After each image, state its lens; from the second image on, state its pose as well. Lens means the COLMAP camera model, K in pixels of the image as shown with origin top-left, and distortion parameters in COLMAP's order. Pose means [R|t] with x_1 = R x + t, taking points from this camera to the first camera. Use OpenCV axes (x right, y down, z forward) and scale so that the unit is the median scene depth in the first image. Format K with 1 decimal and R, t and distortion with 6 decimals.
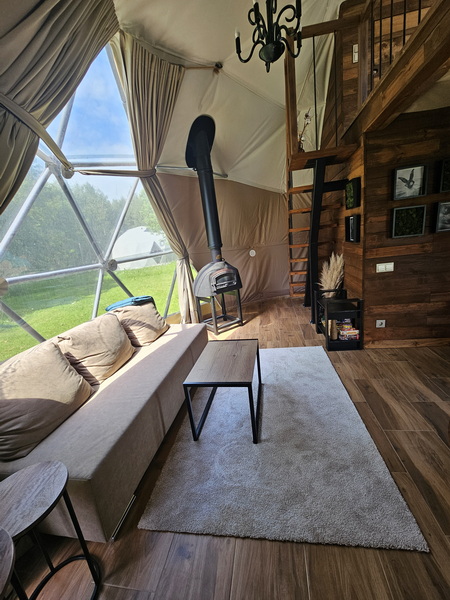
lens RADIAL K [[245.6, 0, 228.2], [0, 245.6, 300.4], [0, 0, 1]] dist [-0.001651, 0.000476]
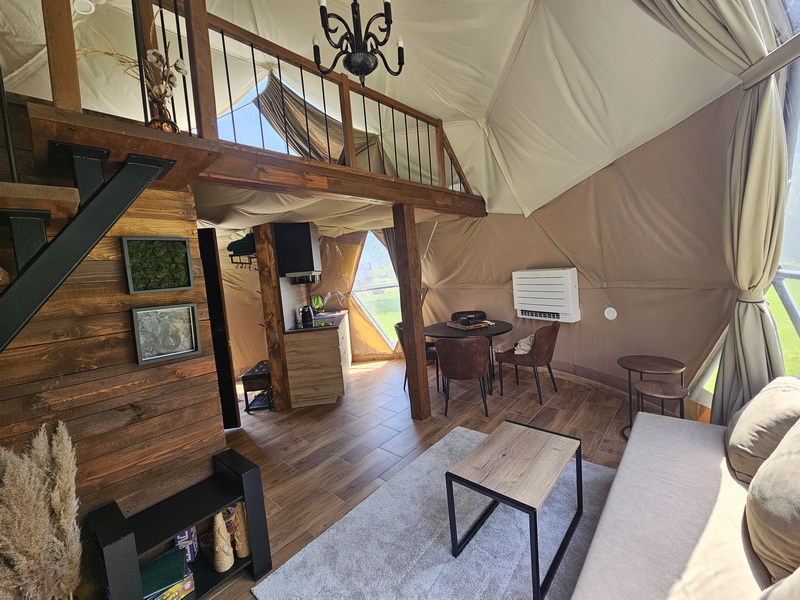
lens RADIAL K [[327.4, 0, 402.5], [0, 327.4, 296.0], [0, 0, 1]] dist [-0.001651, 0.000476]
pose [[-0.824803, 0.147944, 0.545722, -0.235164], [0.305287, 0.928910, 0.209585, -0.358382], [-0.475920, 0.339468, -0.811333, 1.307029]]
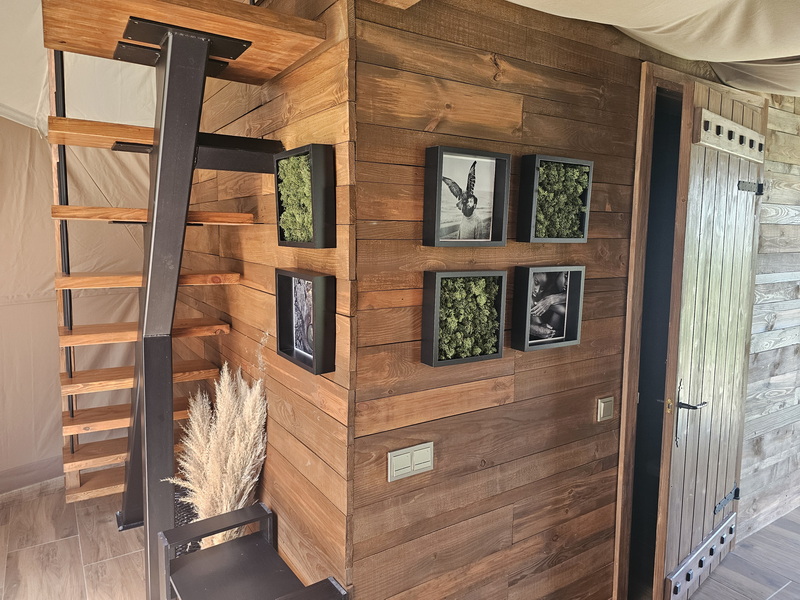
lens RADIAL K [[539.1, 0, 397.8], [0, 539.1, 291.1], [0, 0, 1]] dist [0.050945, -0.047141]
pose [[0.731823, 0.057862, 0.679034, 0.174412], [0.062596, 0.986470, -0.151523, -0.228386], [-0.678614, 0.153393, 0.718300, 0.503271]]
